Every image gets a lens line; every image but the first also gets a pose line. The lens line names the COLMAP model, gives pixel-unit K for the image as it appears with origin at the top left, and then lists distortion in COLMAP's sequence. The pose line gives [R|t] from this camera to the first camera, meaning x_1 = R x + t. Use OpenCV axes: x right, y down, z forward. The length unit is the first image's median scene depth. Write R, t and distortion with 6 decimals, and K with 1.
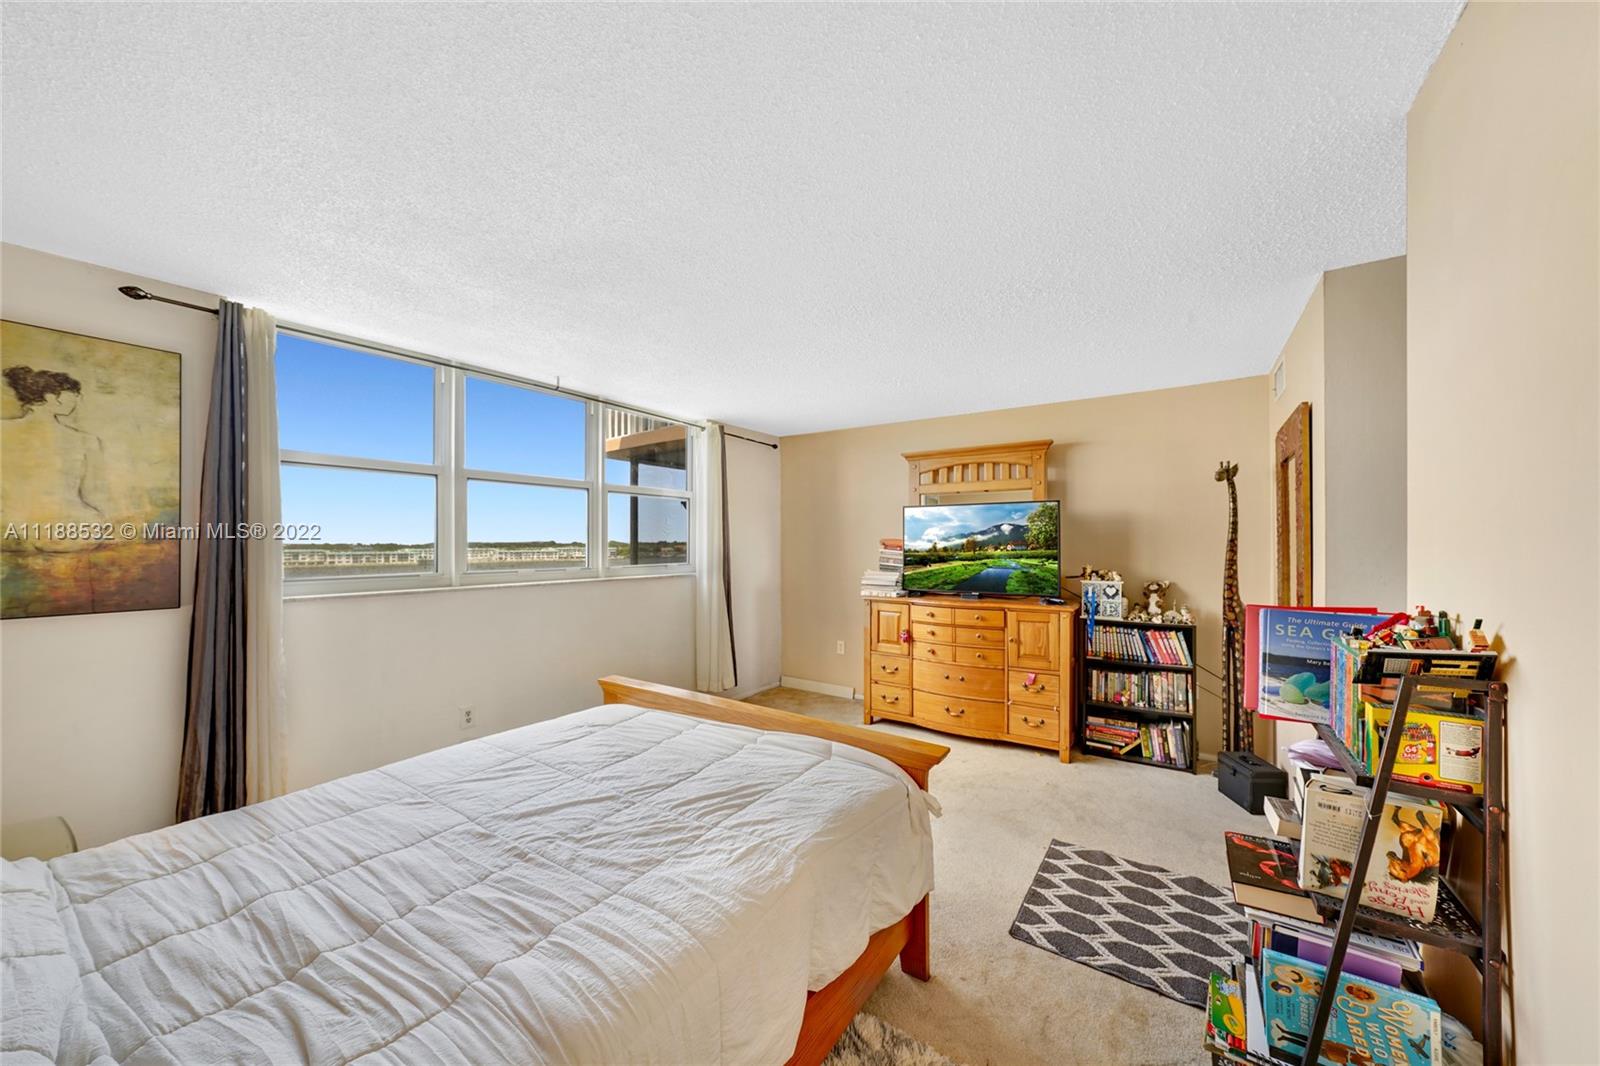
lens RADIAL K [[556.2, 0, 813.0], [0, 556.2, 537.2], [0, 0, 1]] dist [-0.024489, 0.000191]
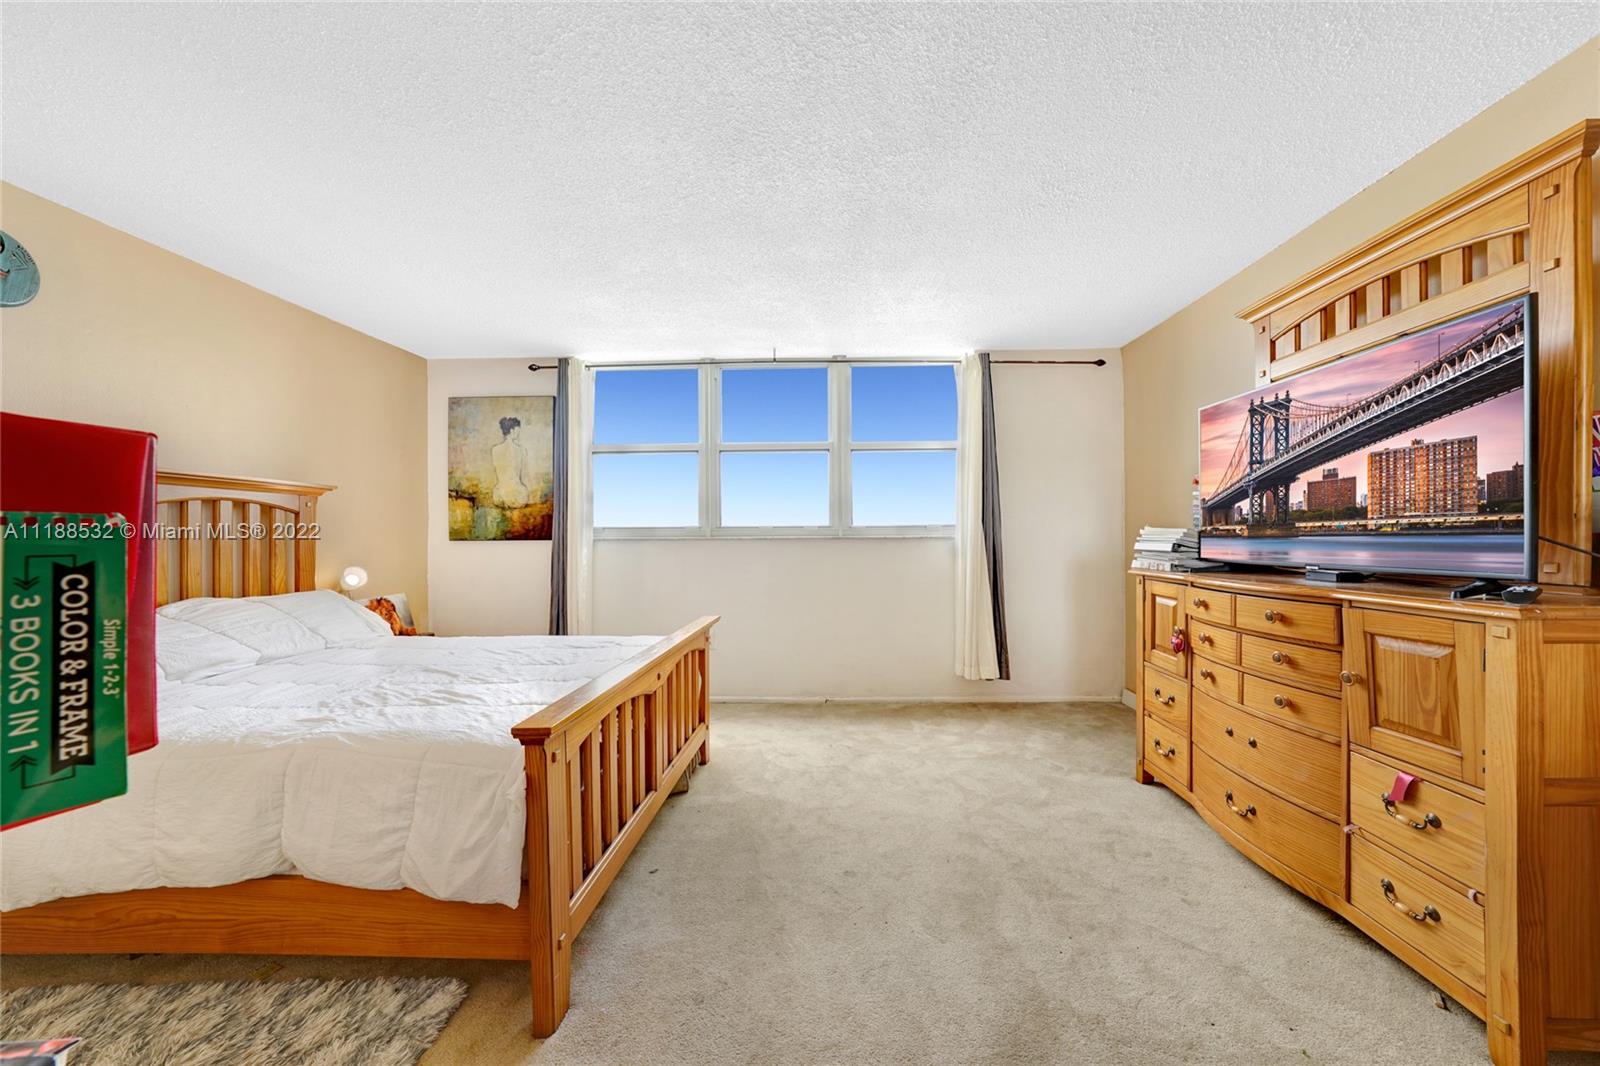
lens RADIAL K [[556.2, 0, 815.3], [0, 556.2, 531.5], [0, 0, 1]] dist [-0.024489, 0.000191]
pose [[0.530918, -0.009938, -0.847365, 0.499250], [0.015301, 0.999881, -0.002140, 0.073884], [0.847285, -0.011830, 0.531006, 0.465086]]
